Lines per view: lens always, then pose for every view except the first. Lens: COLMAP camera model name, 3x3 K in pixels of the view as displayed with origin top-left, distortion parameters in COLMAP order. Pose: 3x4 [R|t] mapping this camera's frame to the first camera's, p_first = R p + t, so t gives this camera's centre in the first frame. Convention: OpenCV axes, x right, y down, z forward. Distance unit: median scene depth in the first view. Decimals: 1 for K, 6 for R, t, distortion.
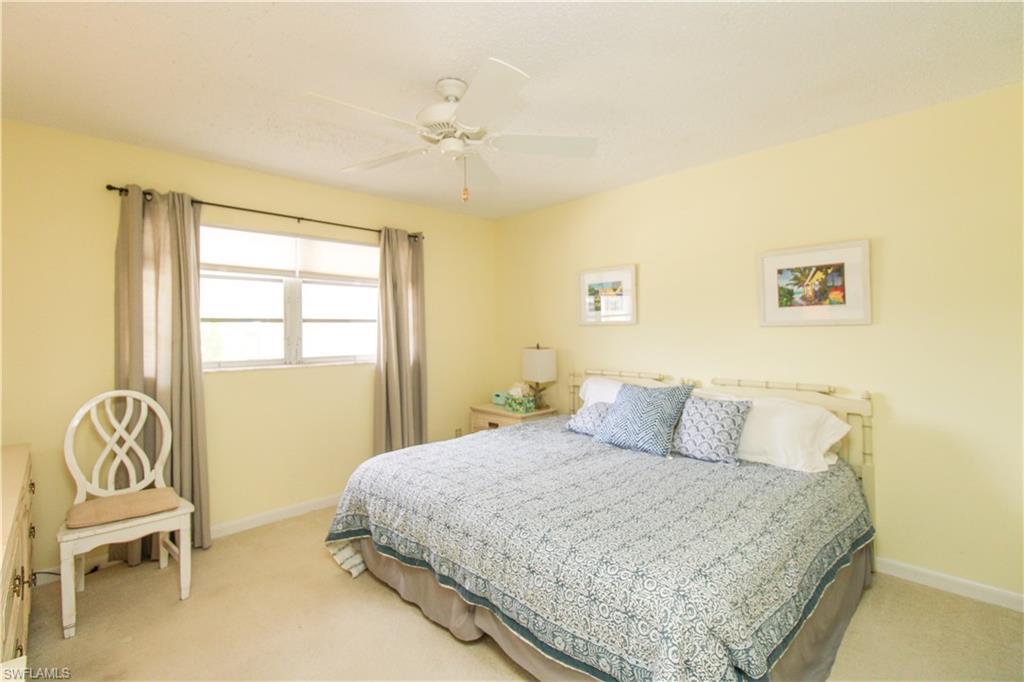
lens RADIAL K [[479.2, 0, 500.9], [0, 479.2, 332.1], [0, 0, 1]] dist [0.031259, -0.012590]
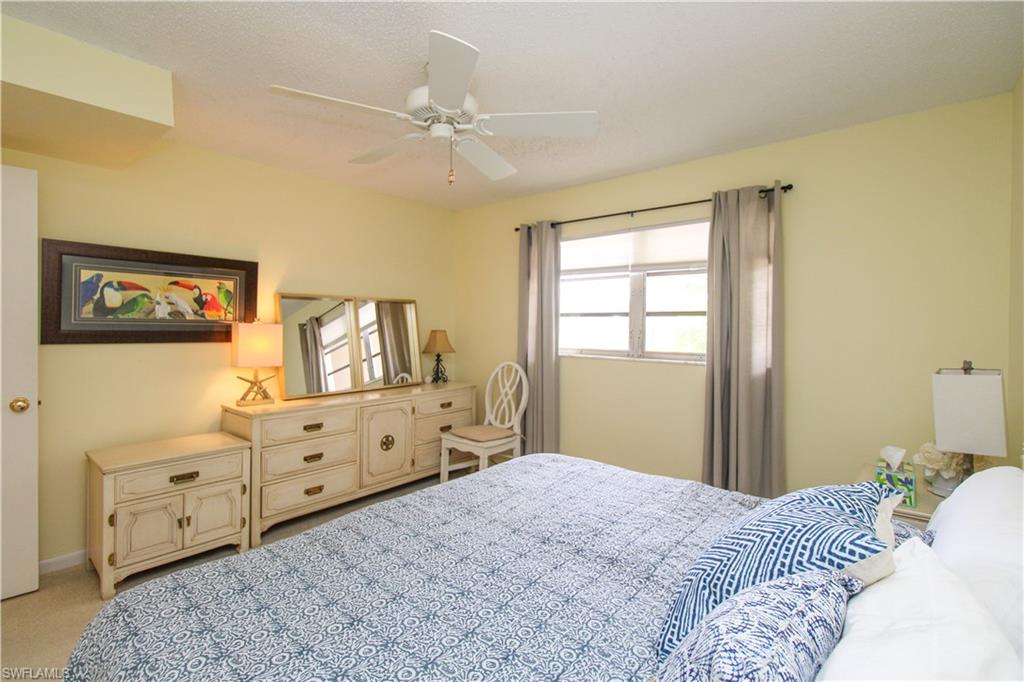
lens RADIAL K [[469.8, 0, 512.8], [0, 469.8, 330.1], [0, 0, 1]] dist [0.024713, -0.013098]
pose [[0.106875, 0.022462, -0.994019, 0.534850], [-0.010993, 0.999710, 0.021409, -0.008909], [0.994212, 0.008639, 0.107091, 0.650946]]
